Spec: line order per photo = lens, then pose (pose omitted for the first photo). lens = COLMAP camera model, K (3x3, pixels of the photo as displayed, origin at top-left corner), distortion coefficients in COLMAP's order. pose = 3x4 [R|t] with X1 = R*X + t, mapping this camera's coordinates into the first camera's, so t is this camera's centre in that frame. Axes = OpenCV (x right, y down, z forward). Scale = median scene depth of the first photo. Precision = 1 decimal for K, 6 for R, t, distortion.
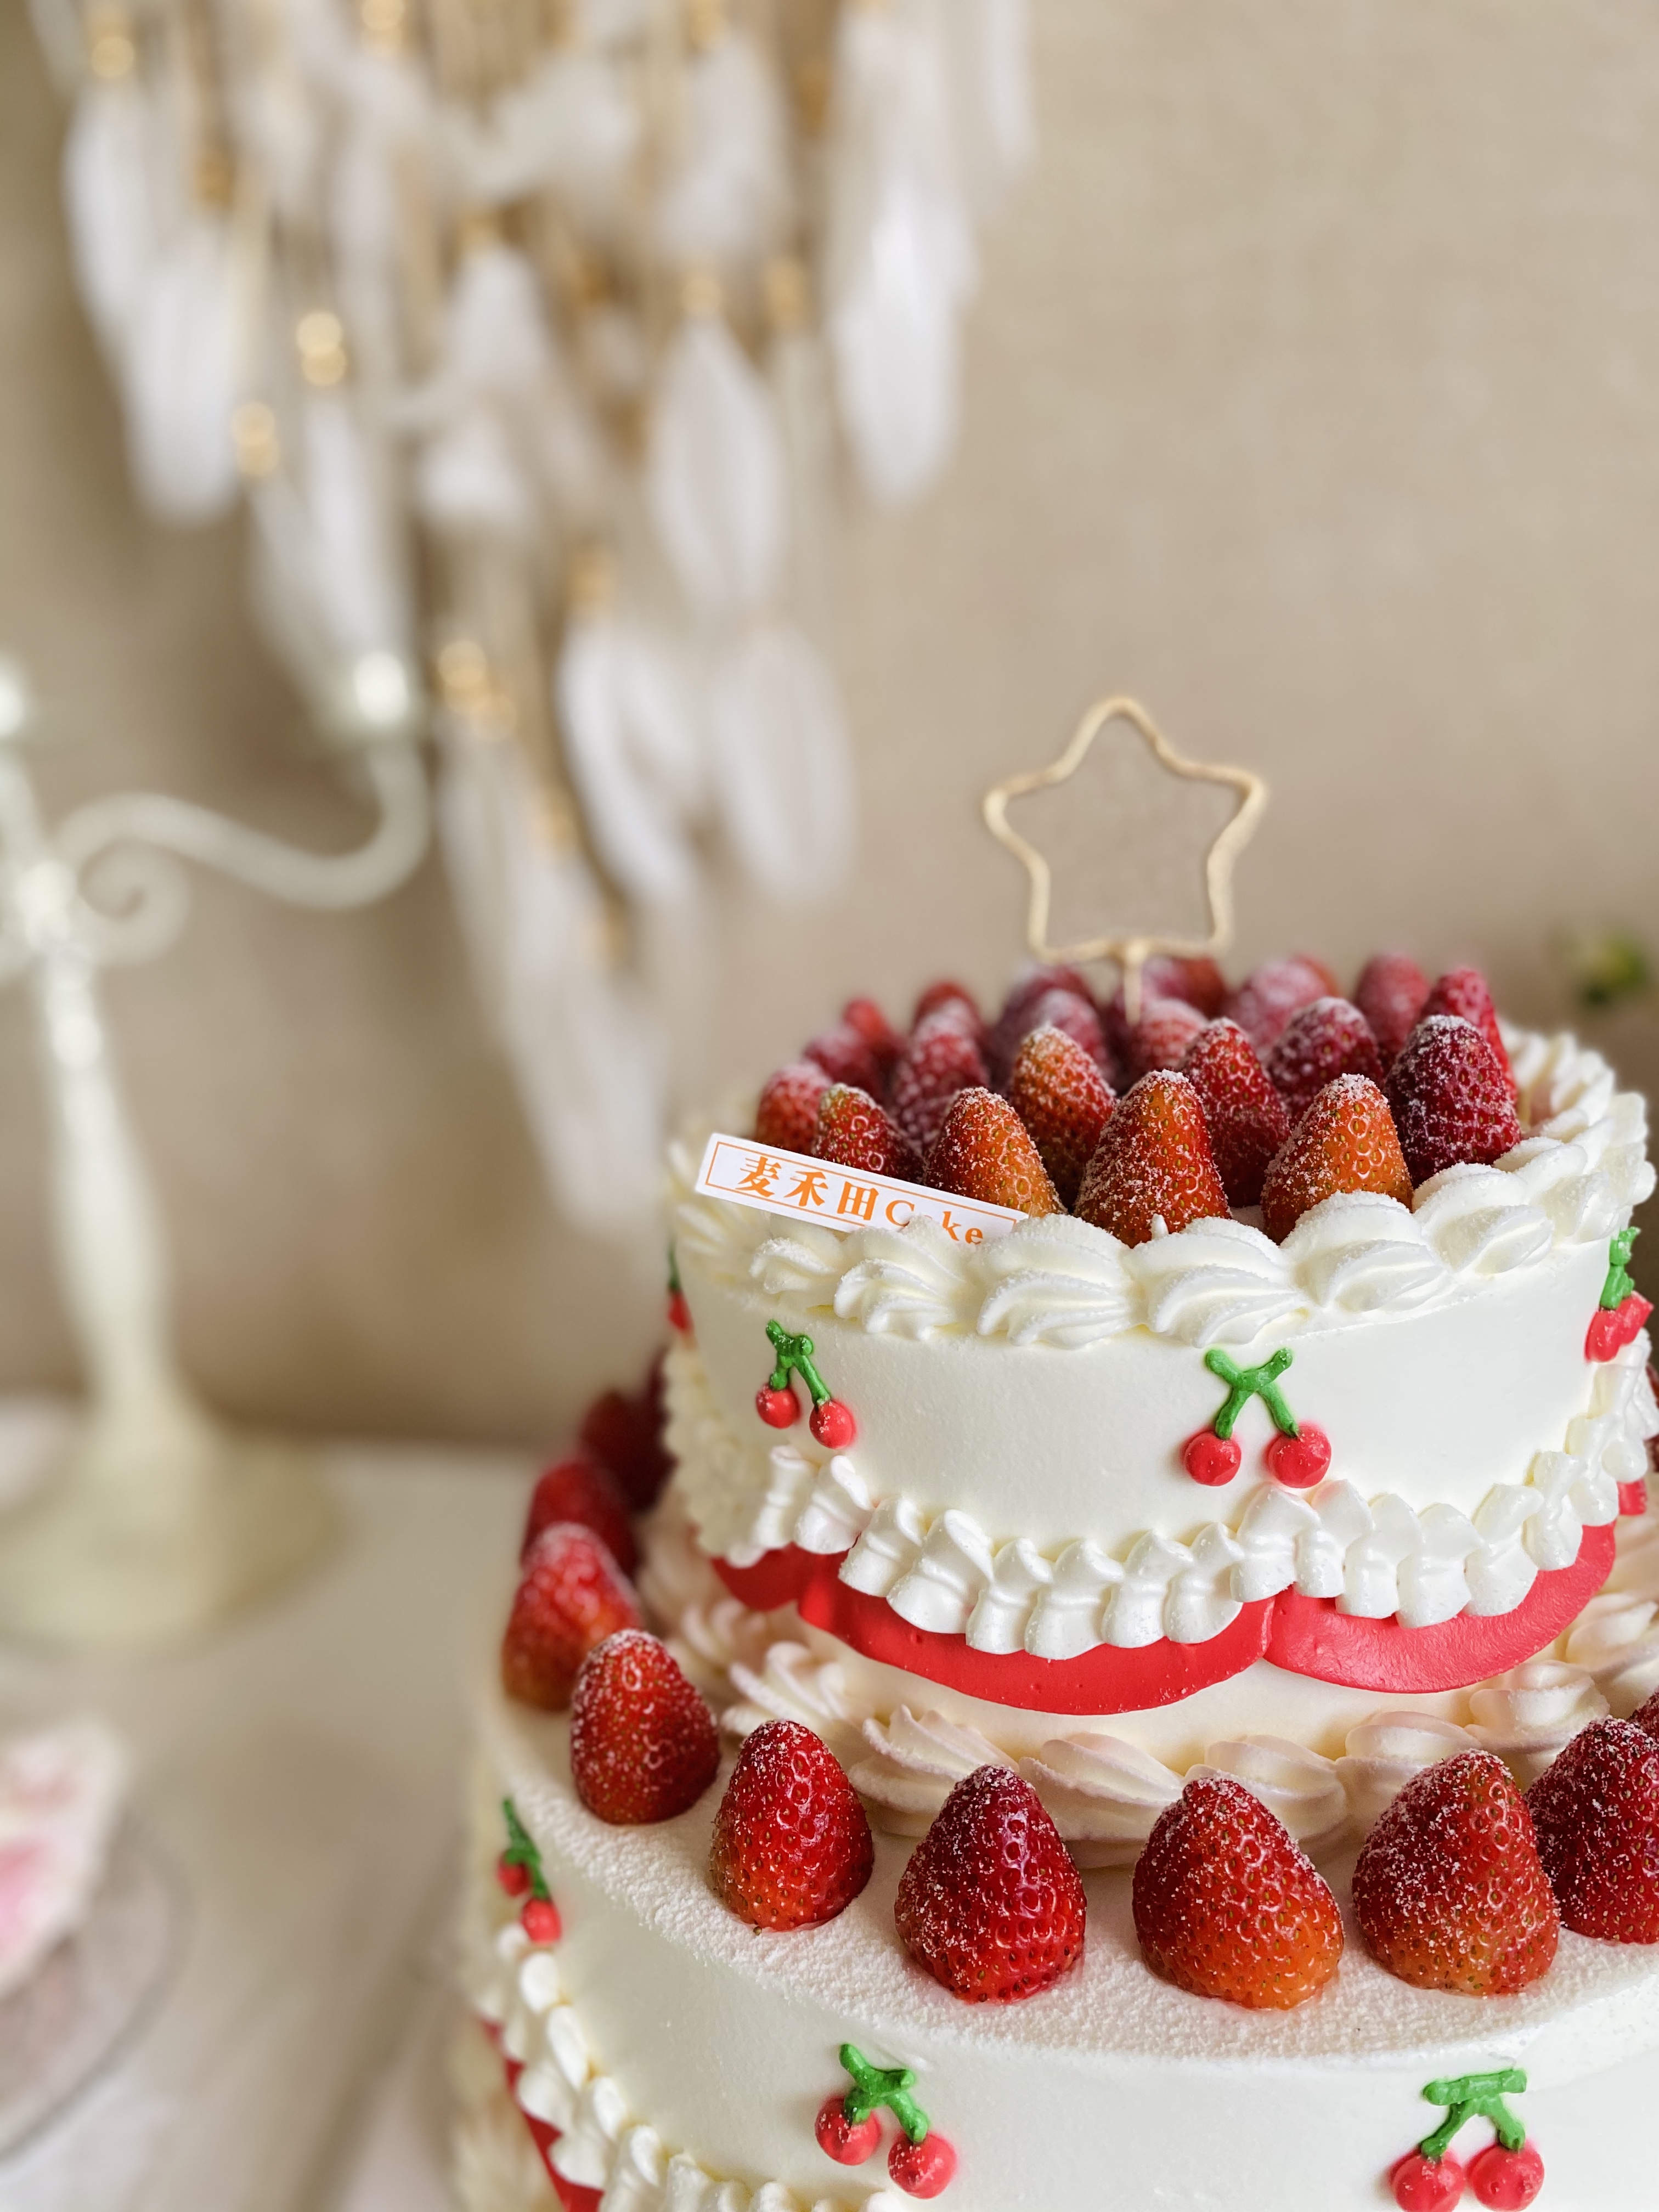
lens RADIAL K [[1692.5, 0, 839.7], [0, 1692.5, 1109.2], [0, 0, 1]] dist [-0.001510, -0.006222]
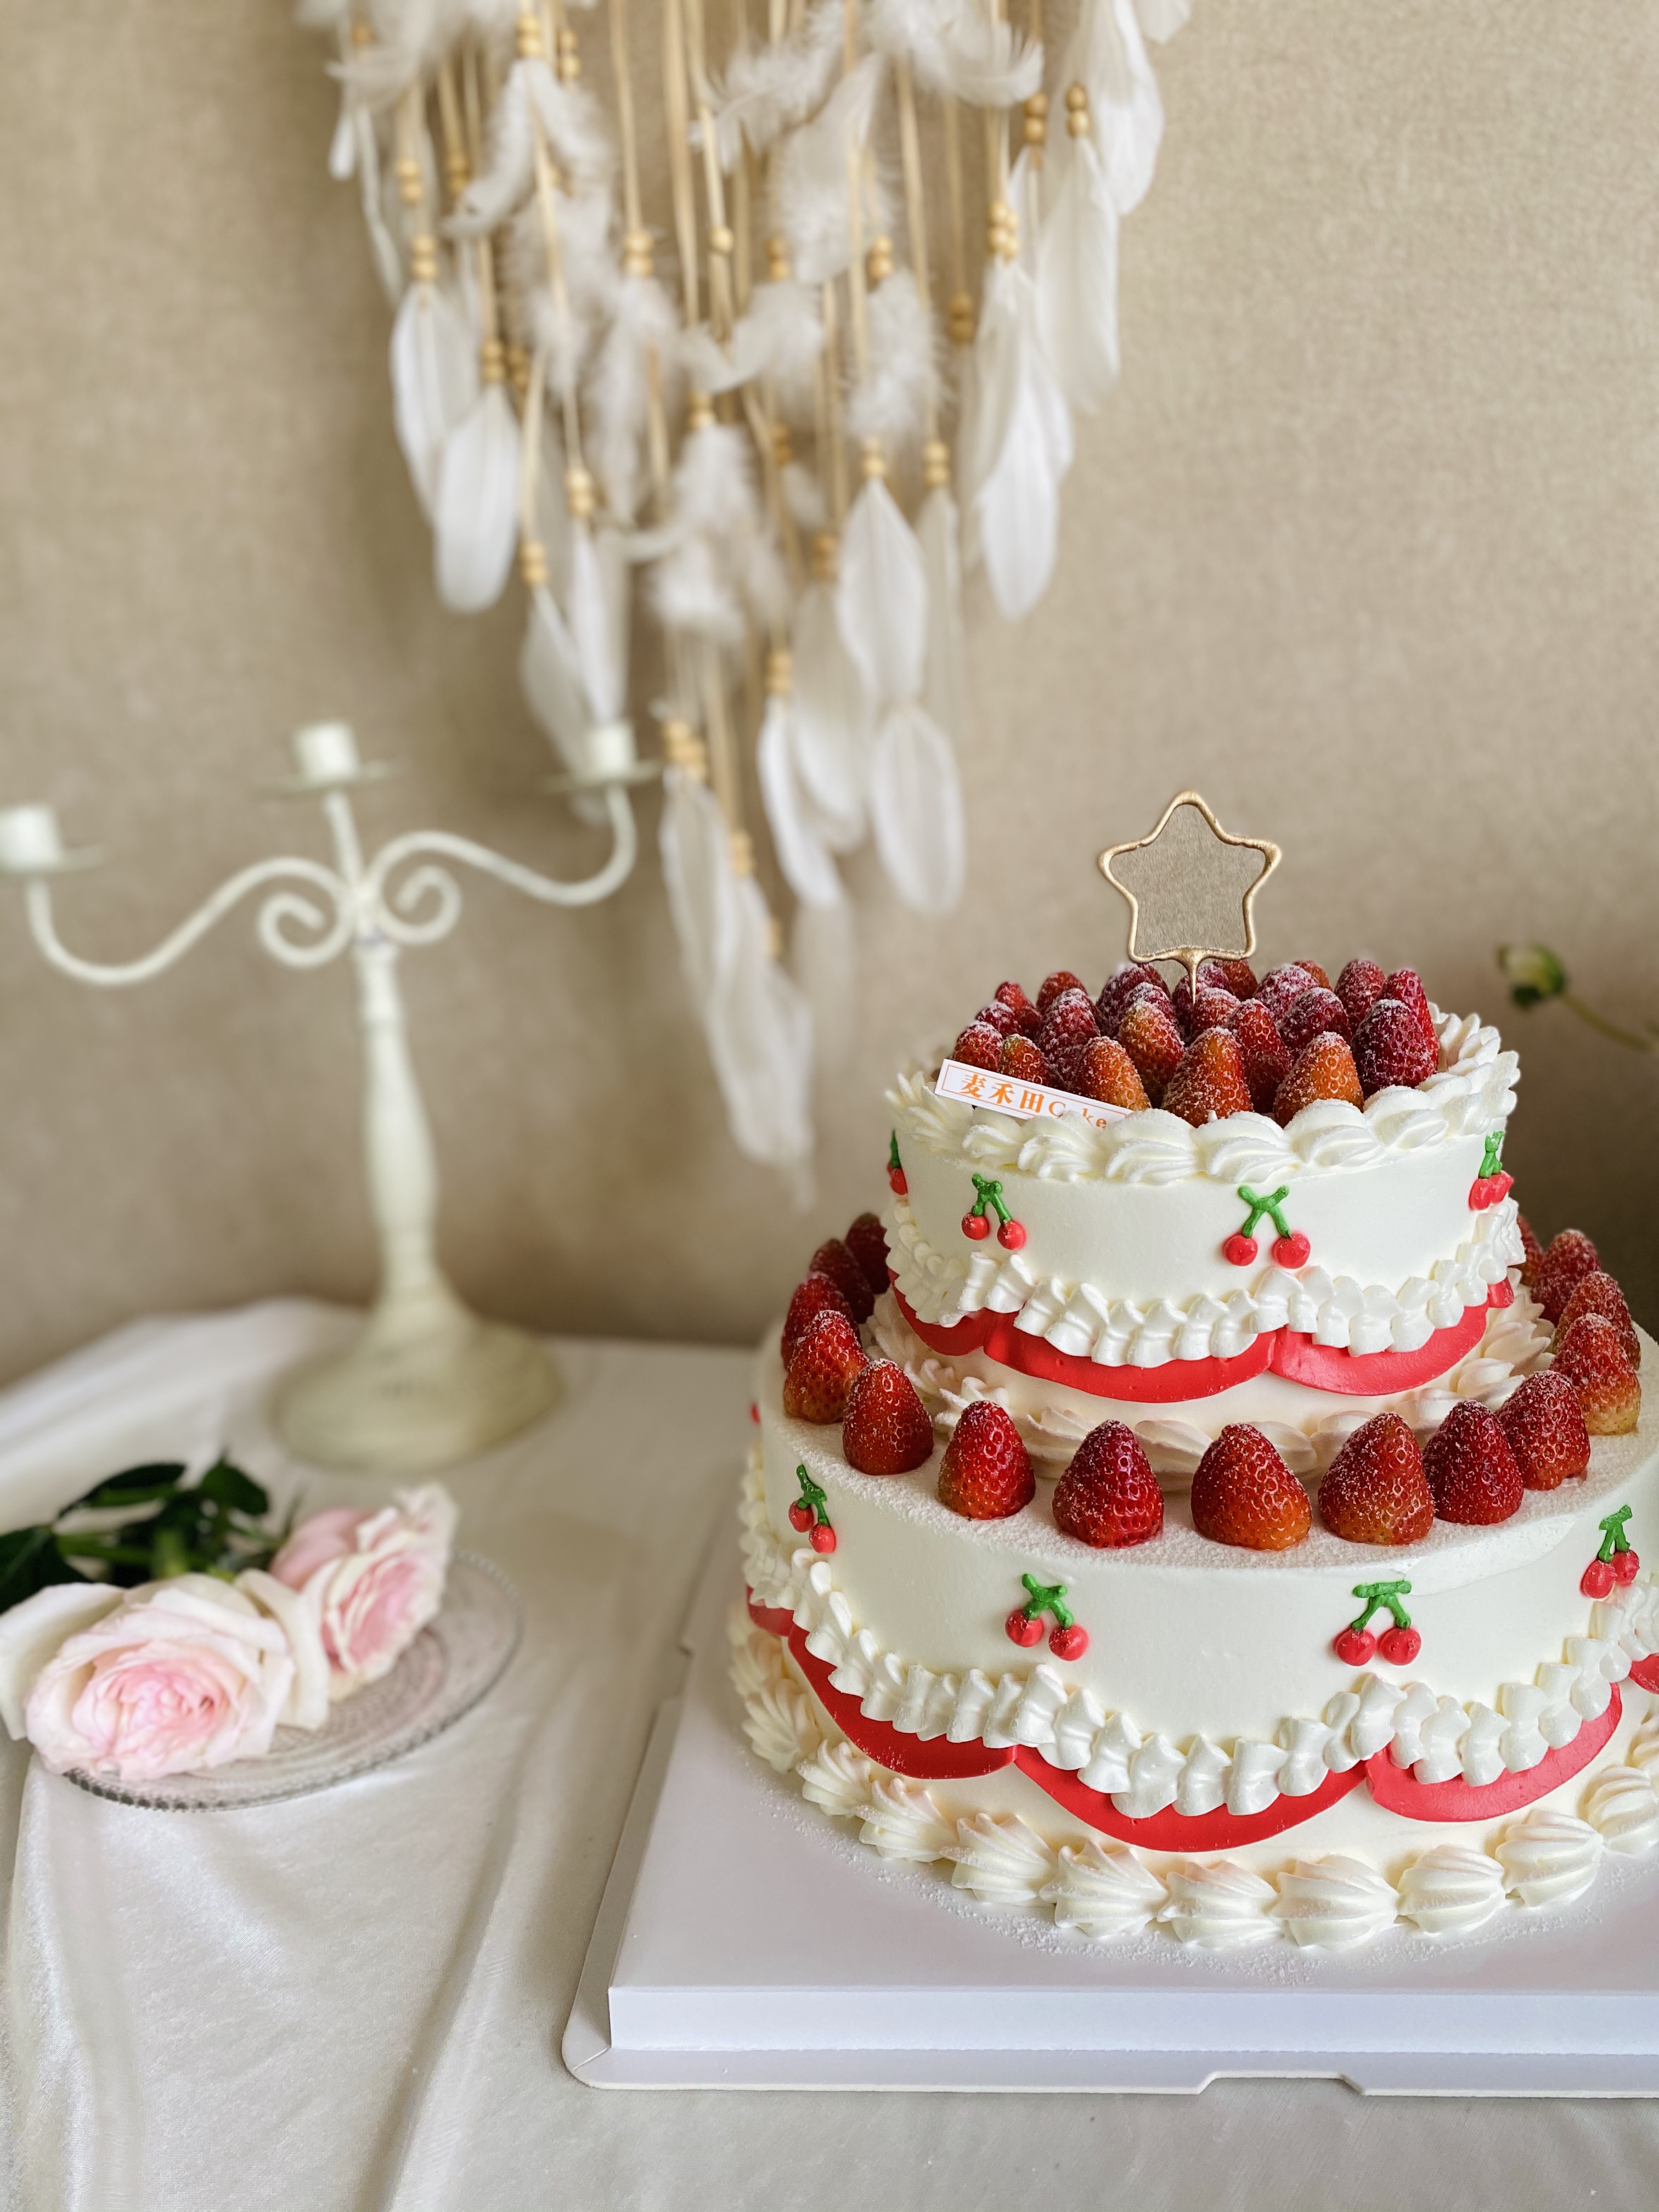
lens RADIAL K [[1677.7, 0, 832.5], [0, 1677.7, 1097.7], [0, 0, 1]] dist [0.016724, -0.018502]
pose [[0.999577, 0.021587, -0.019507, -0.143532], [-0.021706, 0.999747, -0.005903, 0.060019], [0.019375, 0.006324, 0.999792, -0.622327]]
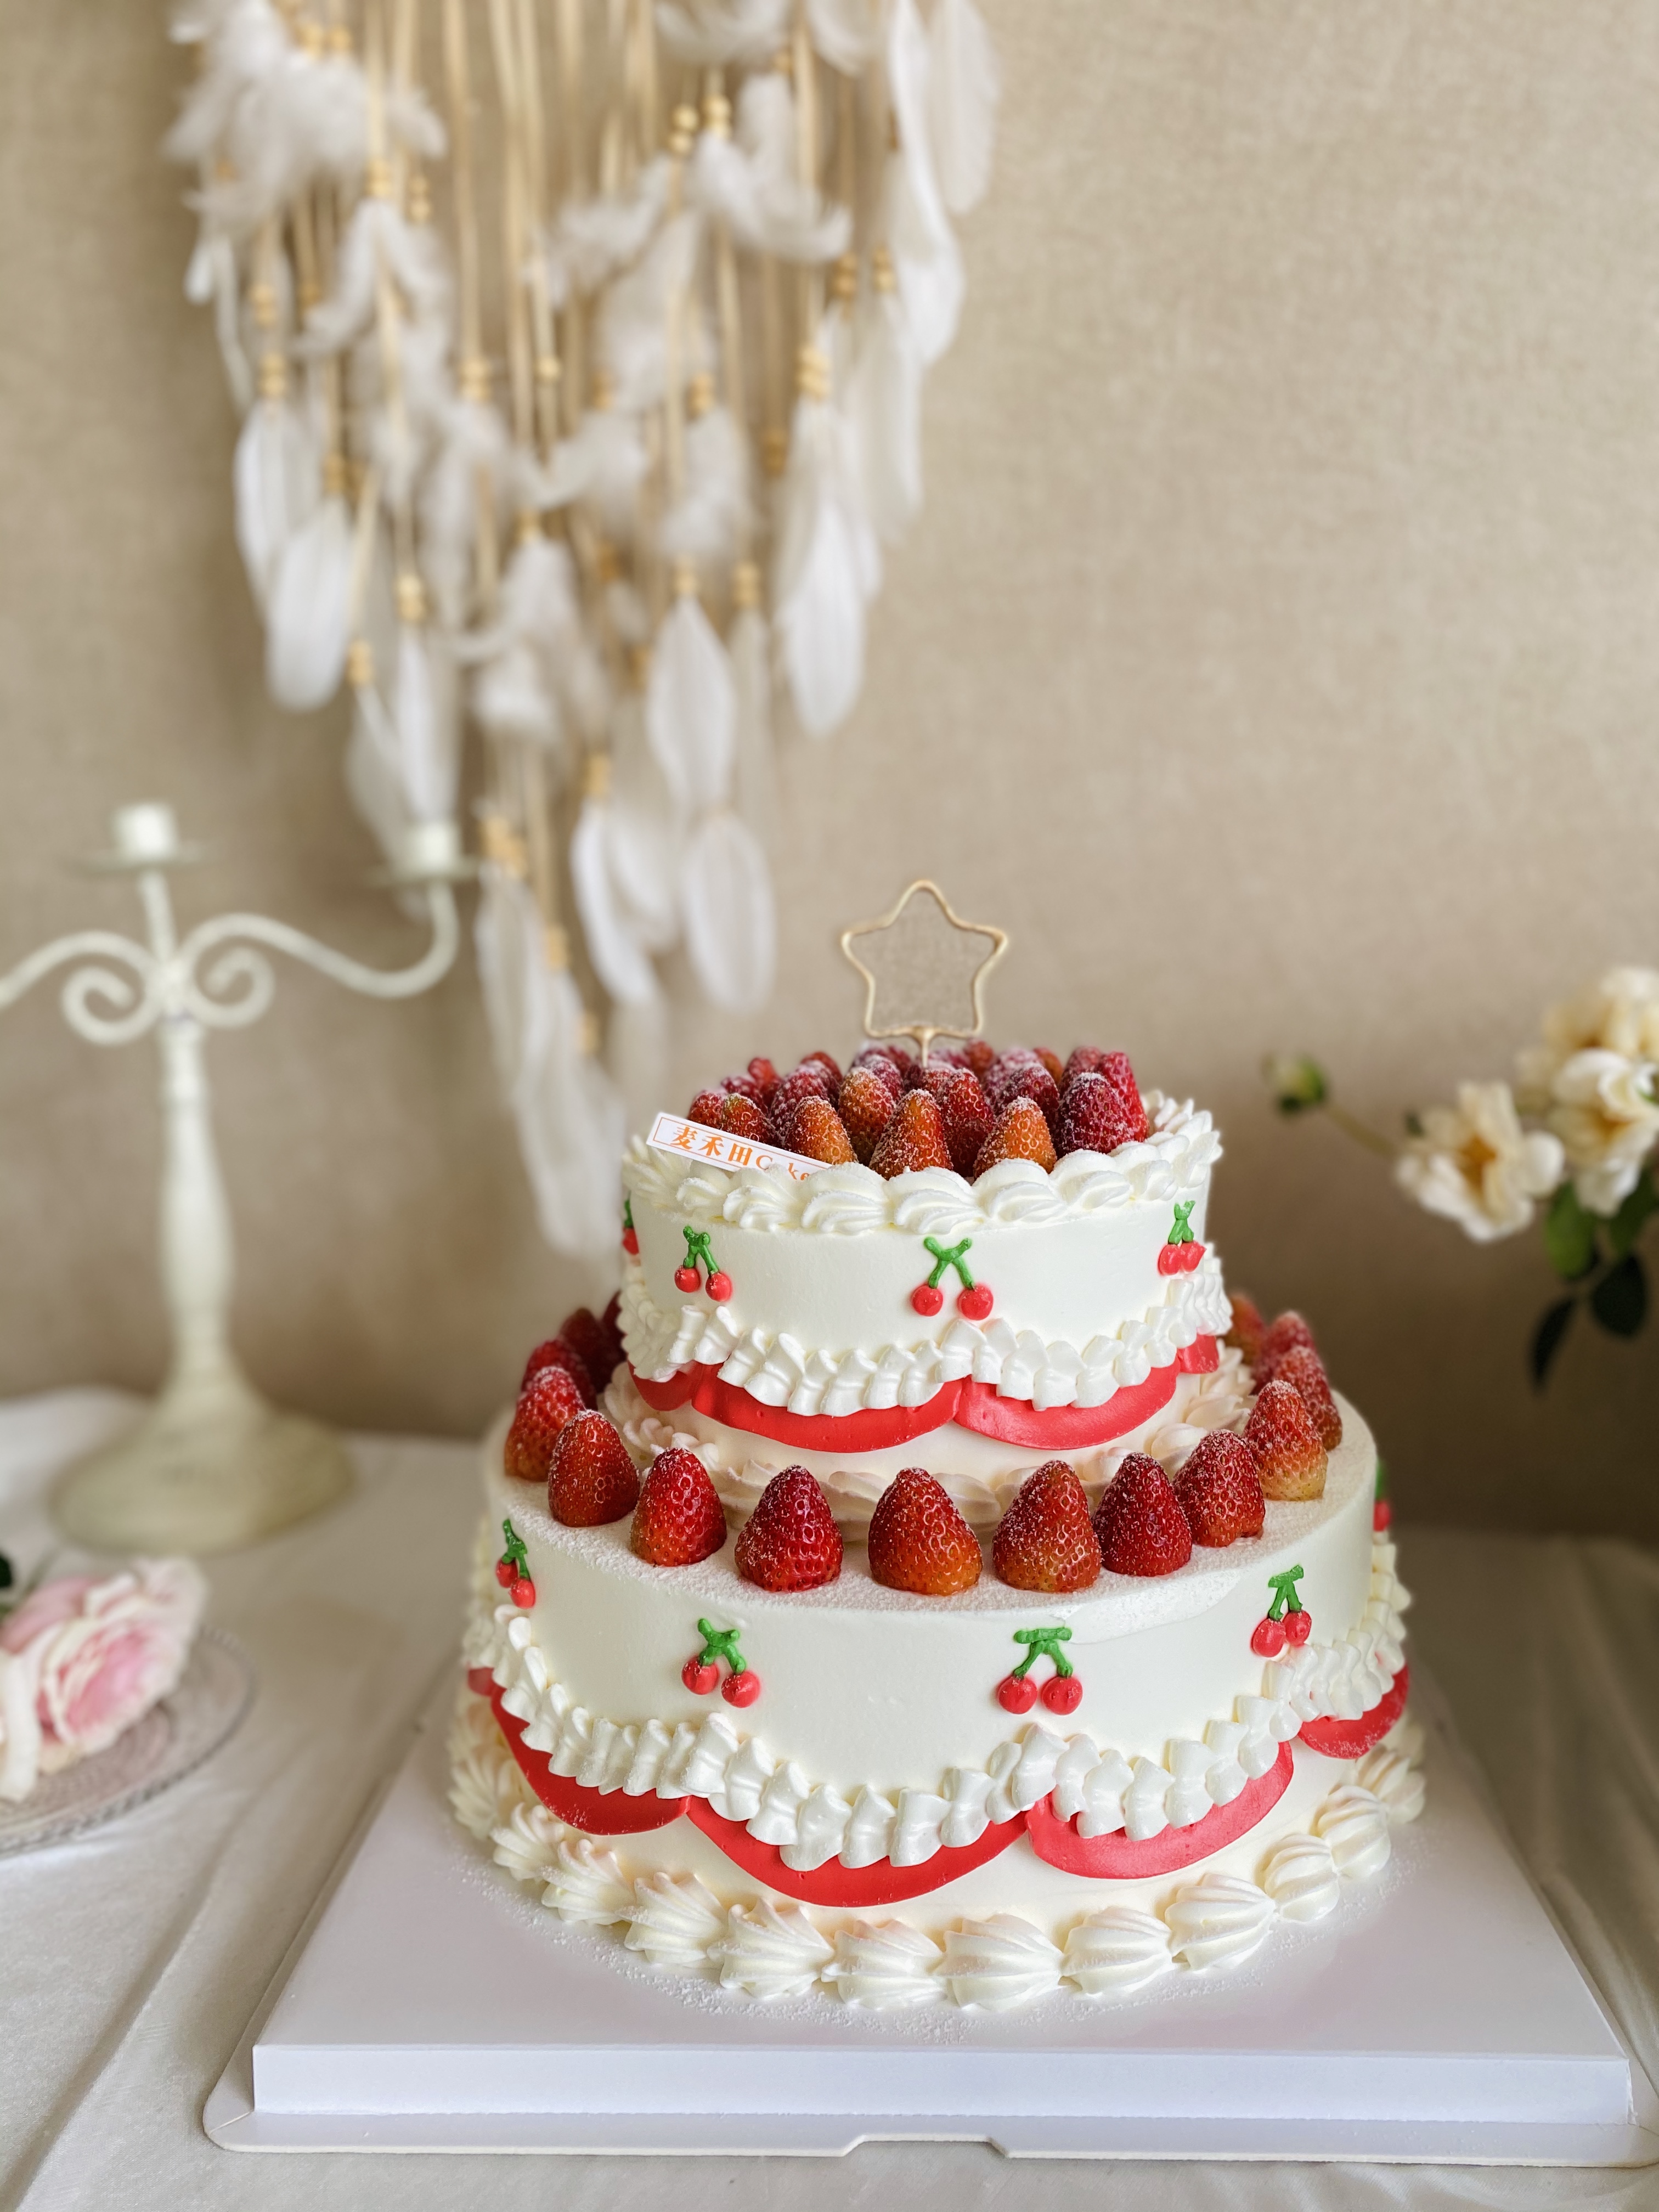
lens RADIAL K [[1677.7, 0, 832.5], [0, 1677.7, 1097.7], [0, 0, 1]] dist [0.016724, -0.018502]
pose [[0.998412, 0.052871, 0.019457, 0.063494], [-0.050703, 0.993818, -0.098771, 0.147552], [-0.024559, 0.097627, 0.994920, -0.662346]]
